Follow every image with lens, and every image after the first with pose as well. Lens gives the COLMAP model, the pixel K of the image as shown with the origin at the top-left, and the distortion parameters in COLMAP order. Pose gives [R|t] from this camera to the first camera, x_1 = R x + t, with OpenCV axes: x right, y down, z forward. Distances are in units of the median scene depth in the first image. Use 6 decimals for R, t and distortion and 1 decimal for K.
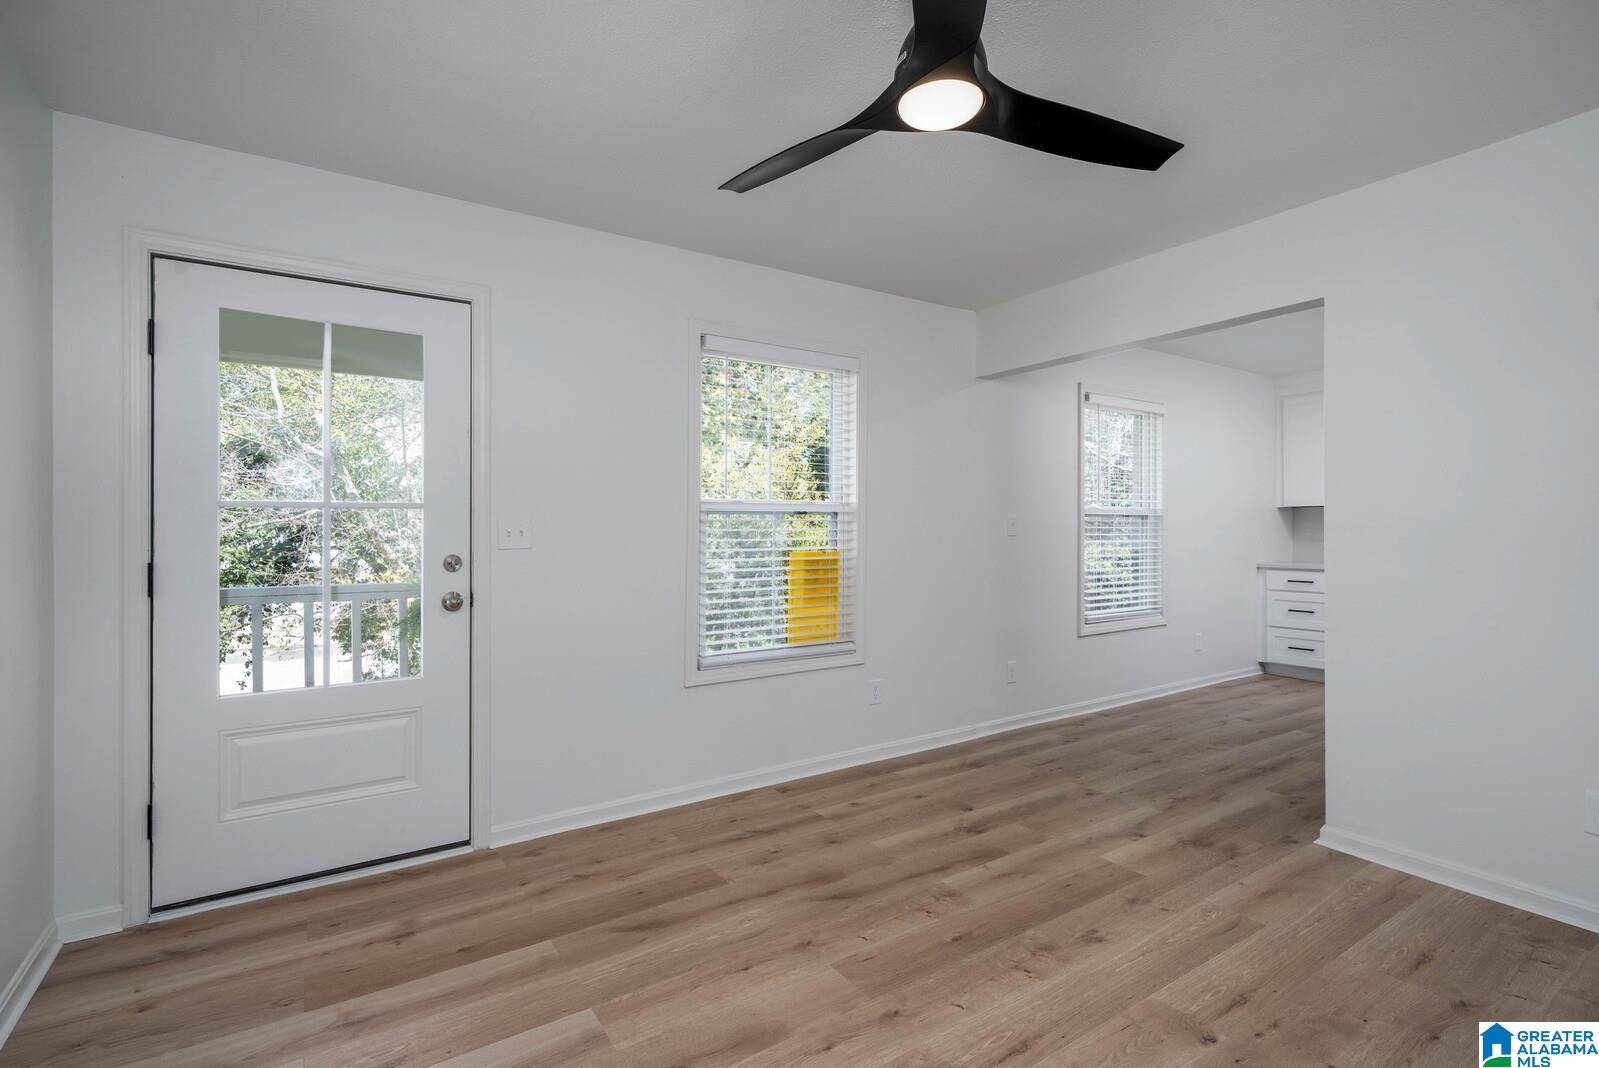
lens RADIAL K [[741.7, 0, 799.5], [0, 741.7, 534.0], [0, 0, 1]] dist [0.001569, -0.000490]
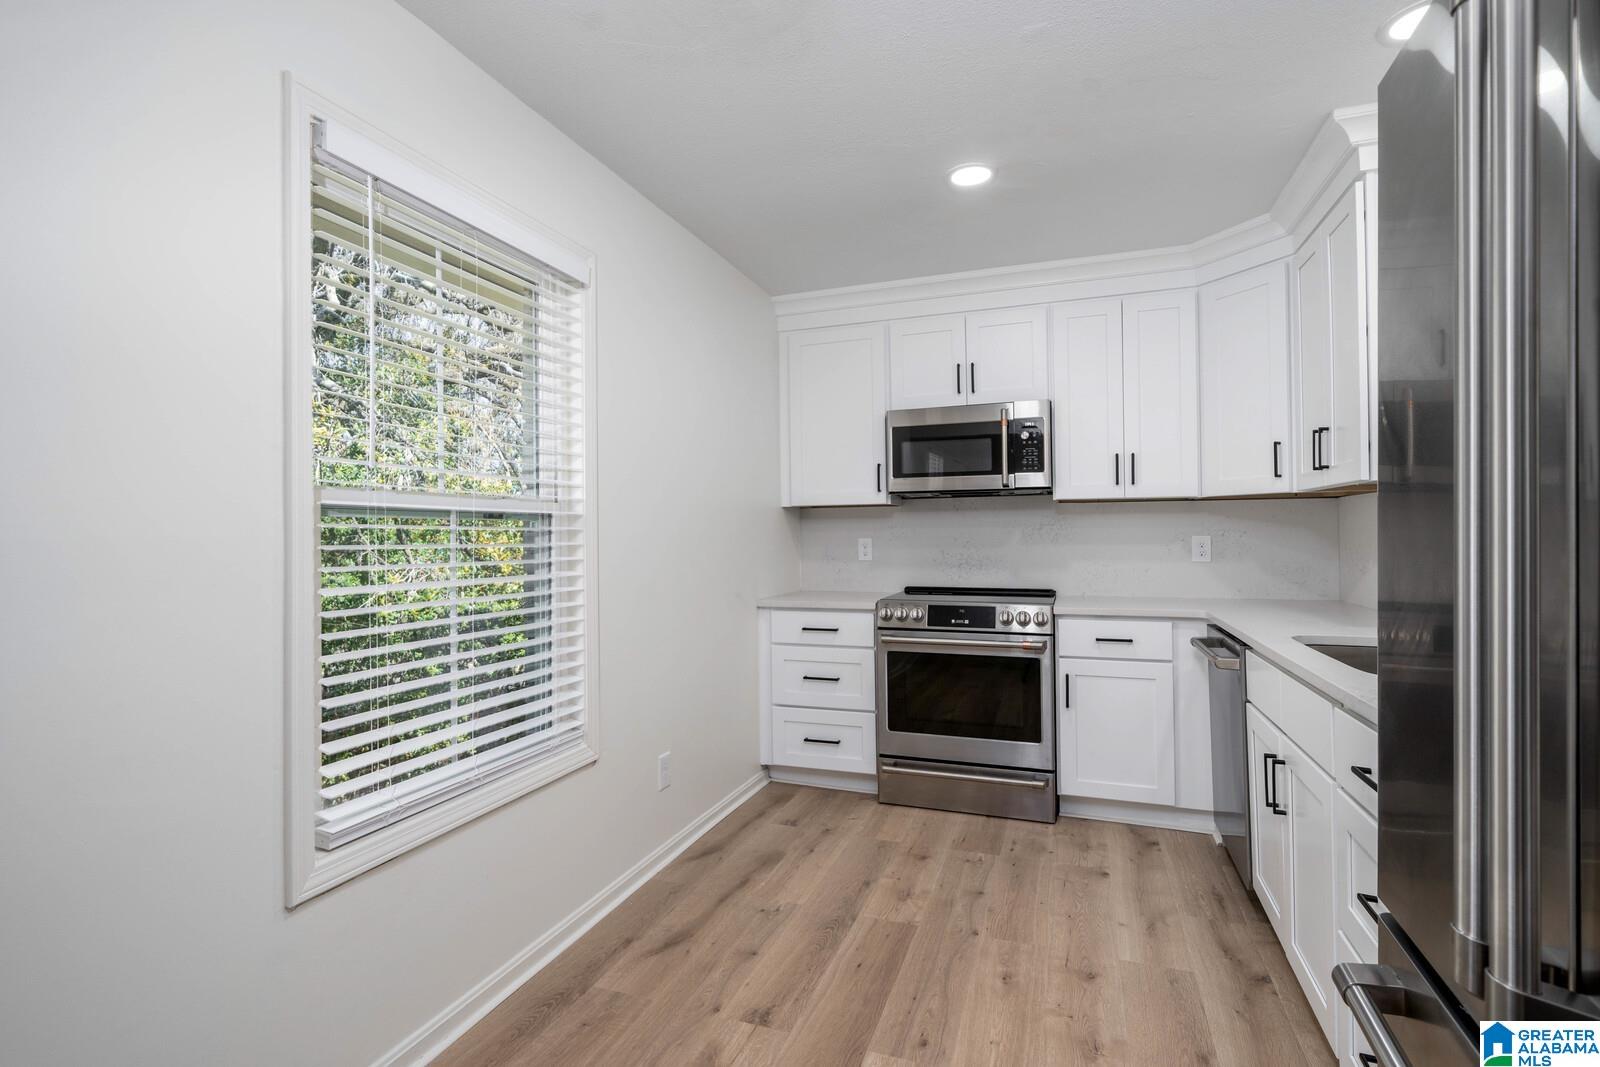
lens RADIAL K [[742.2, 0, 800.0], [0, 742.2, 533.5], [0, 0, 1]] dist [0.001569, -0.000490]
pose [[0.803919, -0.001261, 0.594737, 0.653852], [0.009109, 0.999907, -0.010193, -0.015968], [-0.594669, 0.013612, 0.803856, 1.129058]]
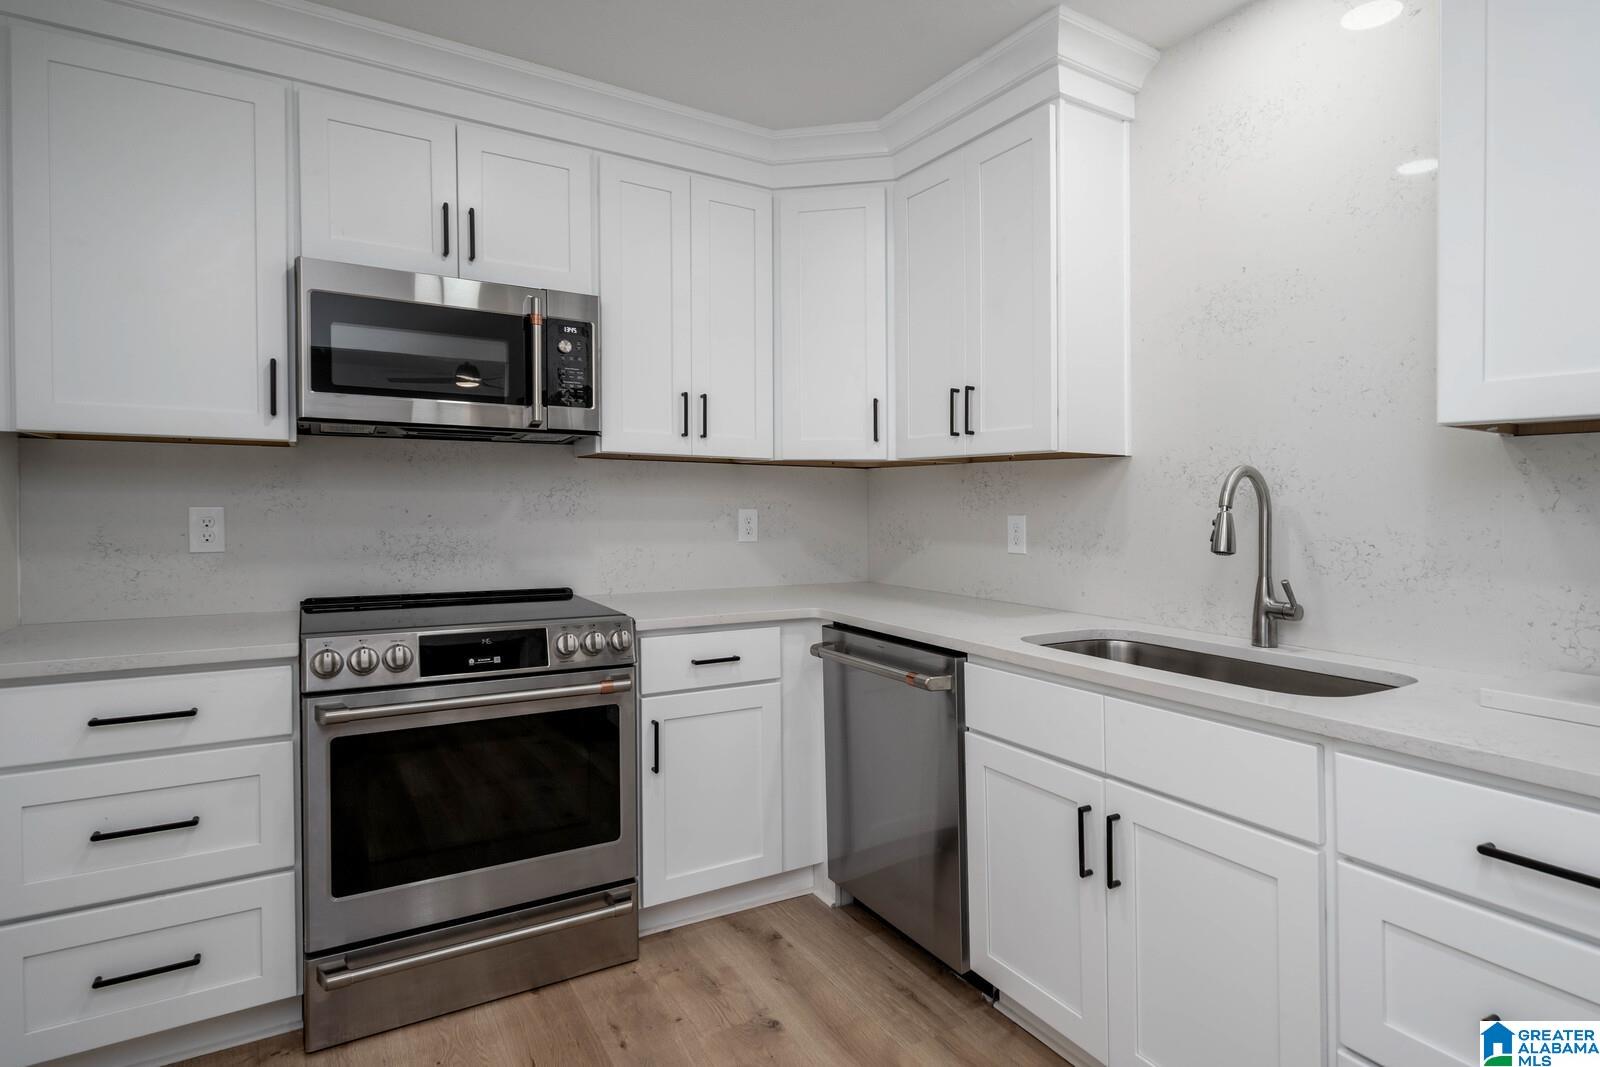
lens RADIAL K [[826.8, 0, 808.1], [0, 826.8, 510.9], [0, 0, 1]] dist [0.001178, -0.000014]
pose [[0.034446, -0.006786, 0.999384, 0.847083], [-0.003860, 0.999969, 0.006923, -0.024907], [-0.999399, -0.004096, 0.034419, 1.638493]]
